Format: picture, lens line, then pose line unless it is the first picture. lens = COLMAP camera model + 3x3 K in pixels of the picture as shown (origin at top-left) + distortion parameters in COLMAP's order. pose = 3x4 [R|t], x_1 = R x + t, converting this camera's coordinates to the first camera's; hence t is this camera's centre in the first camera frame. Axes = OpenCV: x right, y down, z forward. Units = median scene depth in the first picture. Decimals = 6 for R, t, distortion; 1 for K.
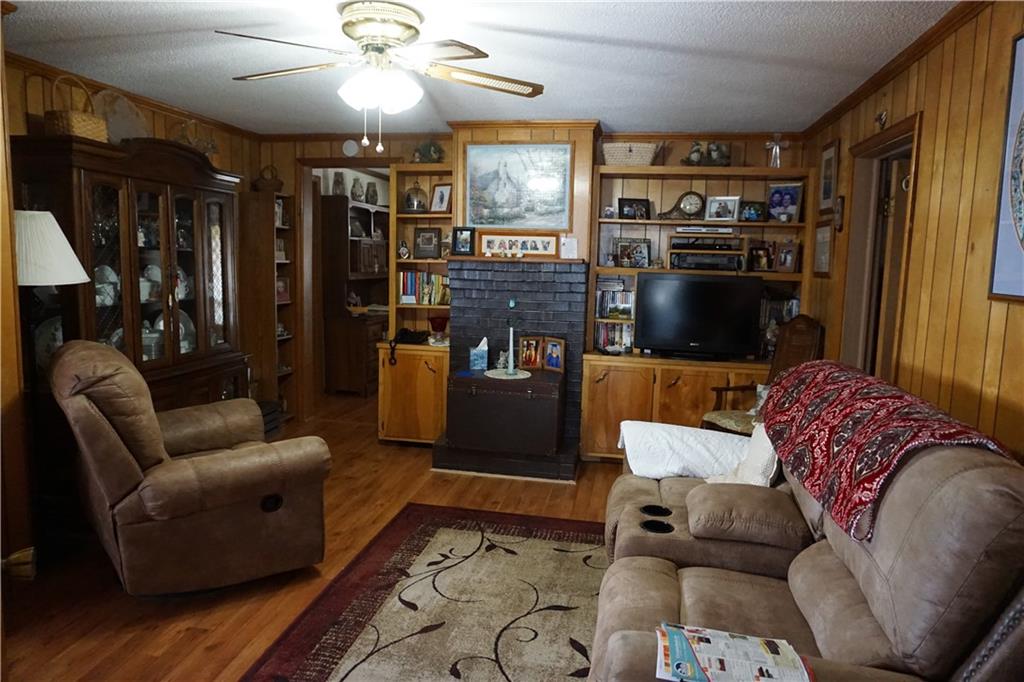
lens RADIAL K [[684.6, 0, 514.8], [0, 684.6, 344.1], [0, 0, 1]] dist [-0.050850, 0.034865]
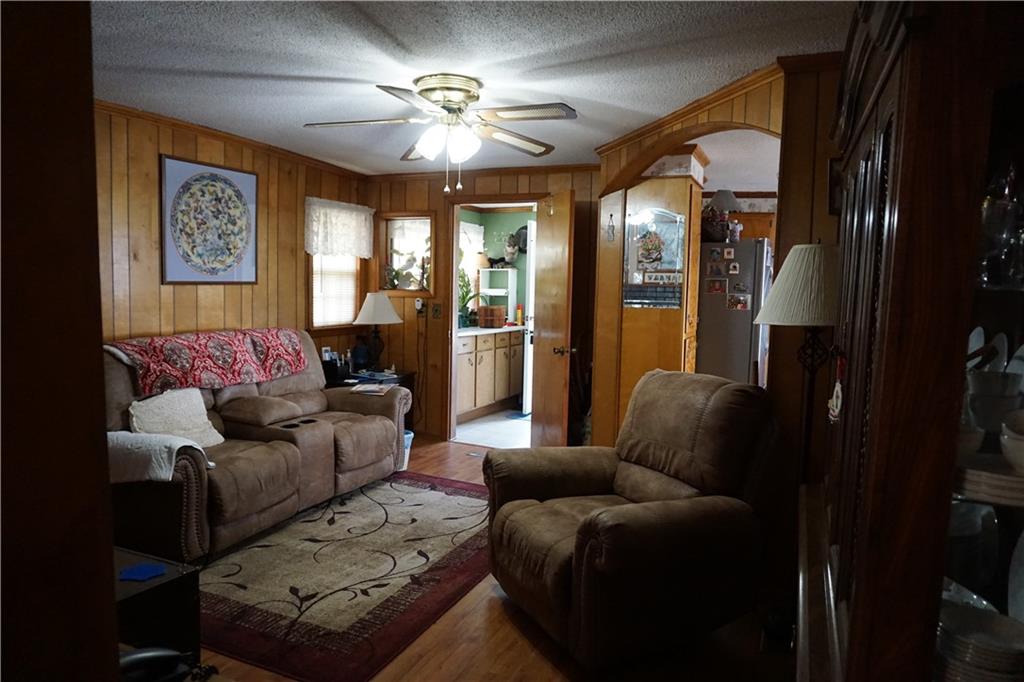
lens RADIAL K [[684.6, 0, 514.8], [0, 684.6, 344.1], [0, 0, 1]] dist [-0.050850, 0.034865]
pose [[-0.972364, -0.070334, 0.222622, -0.526955], [-0.018813, 0.974047, 0.225564, -0.258107], [-0.232709, 0.215142, -0.948452, 1.903685]]
